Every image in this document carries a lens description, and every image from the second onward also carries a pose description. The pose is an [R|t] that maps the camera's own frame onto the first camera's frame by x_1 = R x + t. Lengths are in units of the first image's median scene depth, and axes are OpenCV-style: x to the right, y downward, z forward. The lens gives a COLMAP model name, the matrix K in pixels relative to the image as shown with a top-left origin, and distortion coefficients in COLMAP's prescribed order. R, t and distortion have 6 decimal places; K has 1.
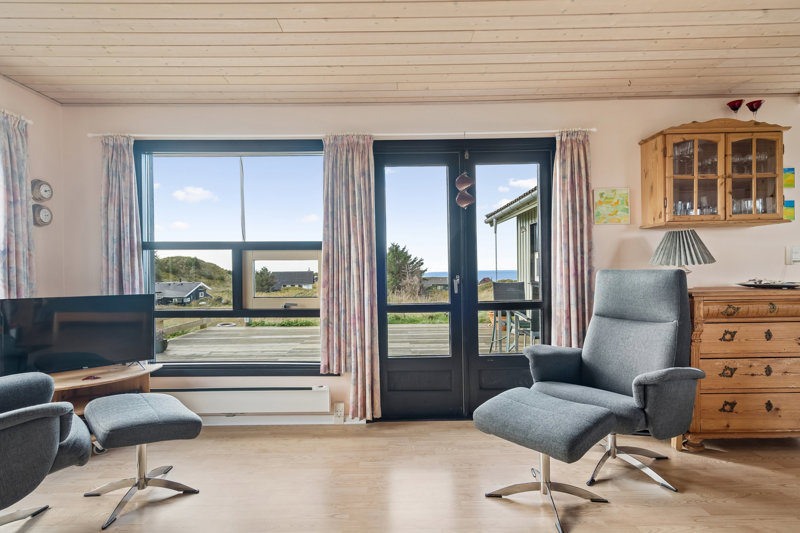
lens RADIAL K [[415.9, 0, 398.9], [0, 415.9, 270.9], [0, 0, 1]] dist [0.000157, -0.000004]
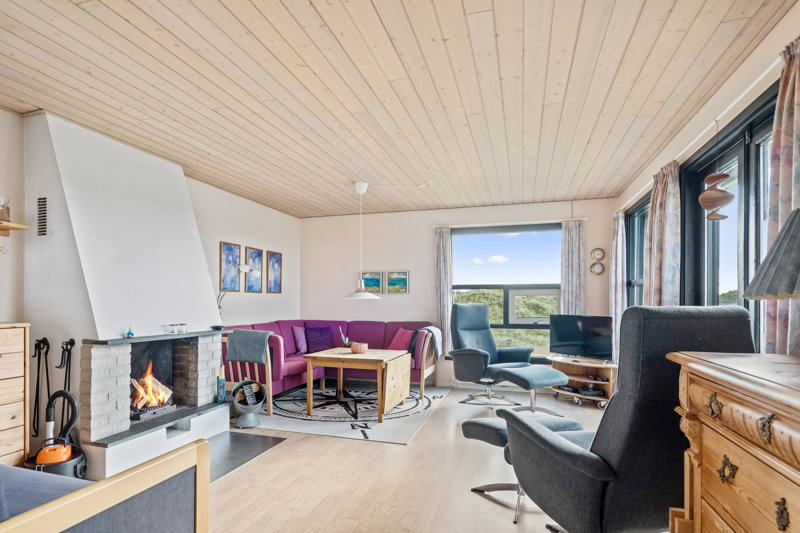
lens RADIAL K [[433.6, 0, 377.1], [0, 433.6, 302.8], [0, 0, 1]] dist [0.000244, 0.000030]
pose [[-0.313299, 0.012478, -0.949573, 1.112209], [-0.000317, 0.999912, 0.013245, -0.015517], [0.949655, 0.004451, -0.313267, 0.681876]]
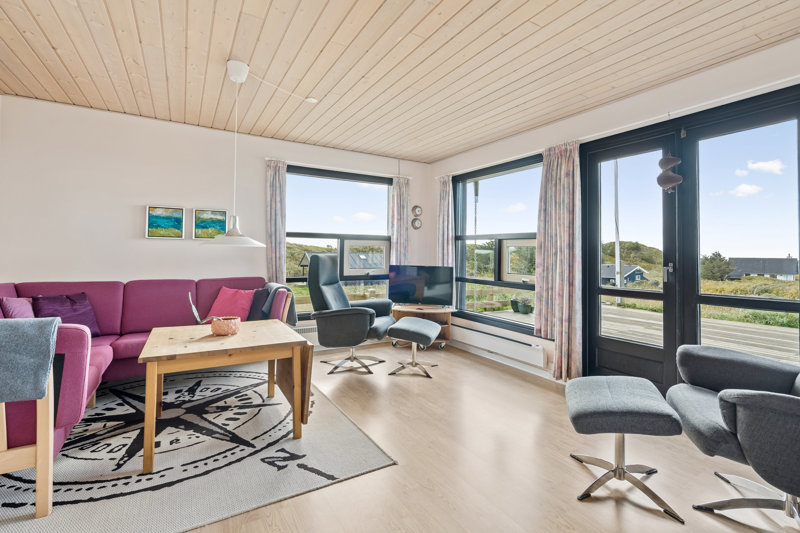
lens RADIAL K [[369.4, 0, 398.2], [0, 369.4, 242.7], [0, 0, 1]] dist [0.009648, -0.000224]
pose [[0.512452, -0.008530, -0.858674, 0.572403], [-0.018177, 0.999619, -0.020779, -0.006993], [0.858524, 0.026257, 0.512101, 0.040531]]
